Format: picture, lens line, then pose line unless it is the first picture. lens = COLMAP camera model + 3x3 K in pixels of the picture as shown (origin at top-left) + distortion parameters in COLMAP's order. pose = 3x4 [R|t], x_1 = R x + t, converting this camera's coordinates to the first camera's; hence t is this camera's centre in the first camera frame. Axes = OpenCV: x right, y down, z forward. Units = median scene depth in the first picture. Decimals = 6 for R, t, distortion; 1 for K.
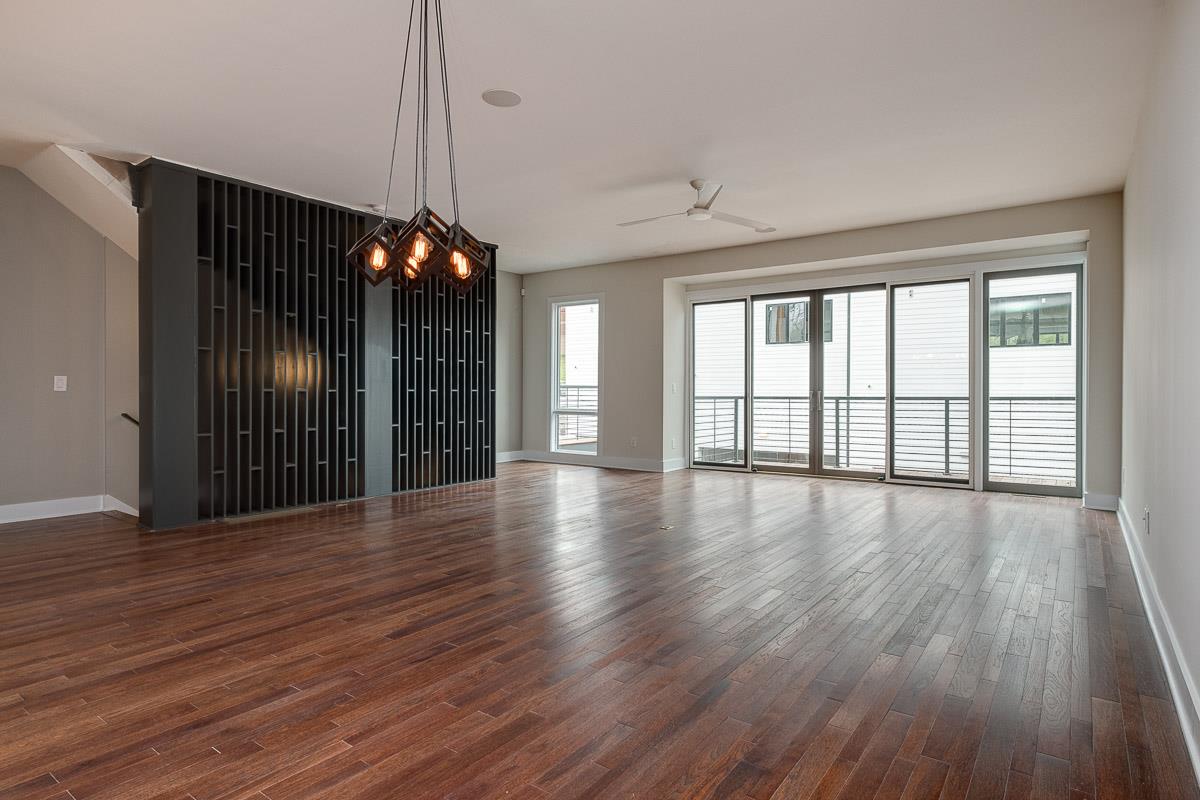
lens RADIAL K [[663.4, 0, 599.8], [0, 663.4, 390.7], [0, 0, 1]] dist [-0.001395, -0.001203]
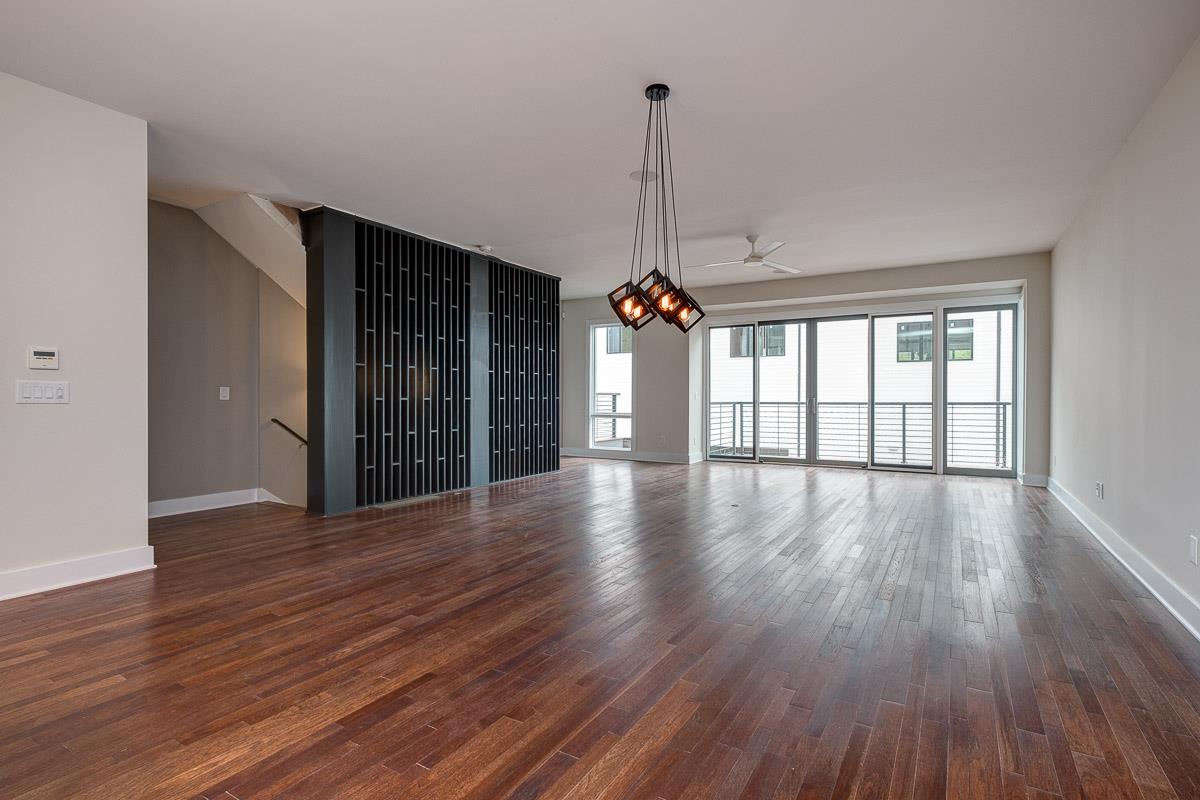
lens RADIAL K [[581.1, 0, 622.8], [0, 581.1, 397.4], [0, 0, 1]] dist [-0.001476, -0.000156]
pose [[0.994336, -0.001173, 0.106278, -0.168957], [0.000848, 0.999995, 0.003105, -0.005070], [-0.106281, -0.002997, 0.994332, -0.072583]]
